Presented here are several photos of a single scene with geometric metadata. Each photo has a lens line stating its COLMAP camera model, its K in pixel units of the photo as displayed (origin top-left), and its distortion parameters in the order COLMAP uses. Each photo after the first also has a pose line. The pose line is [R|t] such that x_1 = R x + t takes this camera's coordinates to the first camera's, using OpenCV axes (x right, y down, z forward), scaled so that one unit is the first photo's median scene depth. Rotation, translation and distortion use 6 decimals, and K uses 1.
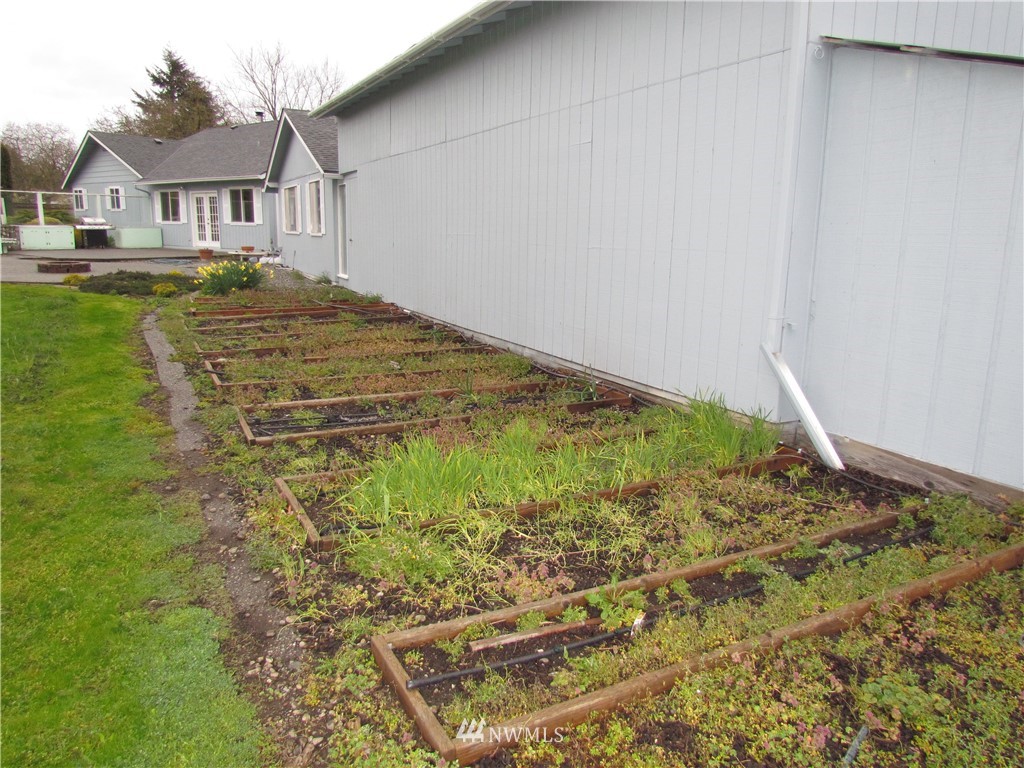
lens RADIAL K [[738.7, 0, 512.0], [0, 738.7, 384.0], [0, 0, 1]] dist [-0.026989, 0.009859]
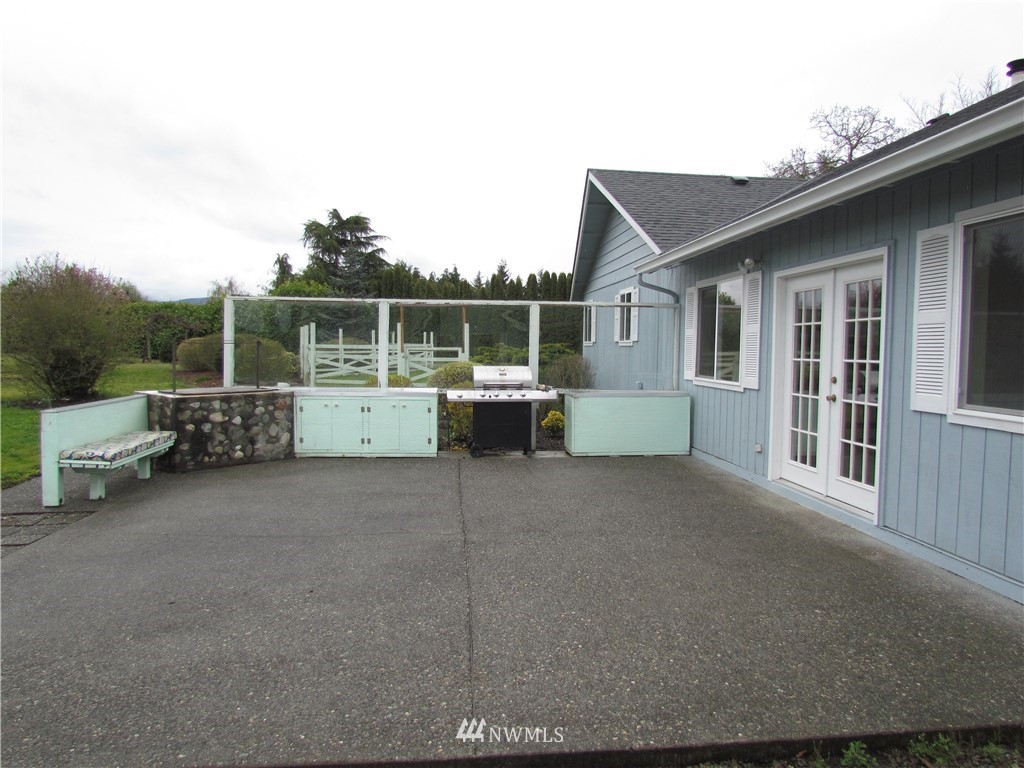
lens RADIAL K [[738.7, 0, 512.0], [0, 738.7, 384.0], [0, 0, 1]] dist [-0.026989, 0.009859]
pose [[0.683816, 0.025047, -0.729225, -0.312600], [-0.149839, 0.982931, -0.106747, -0.182423], [0.714104, 0.182262, 0.675897, 0.767117]]
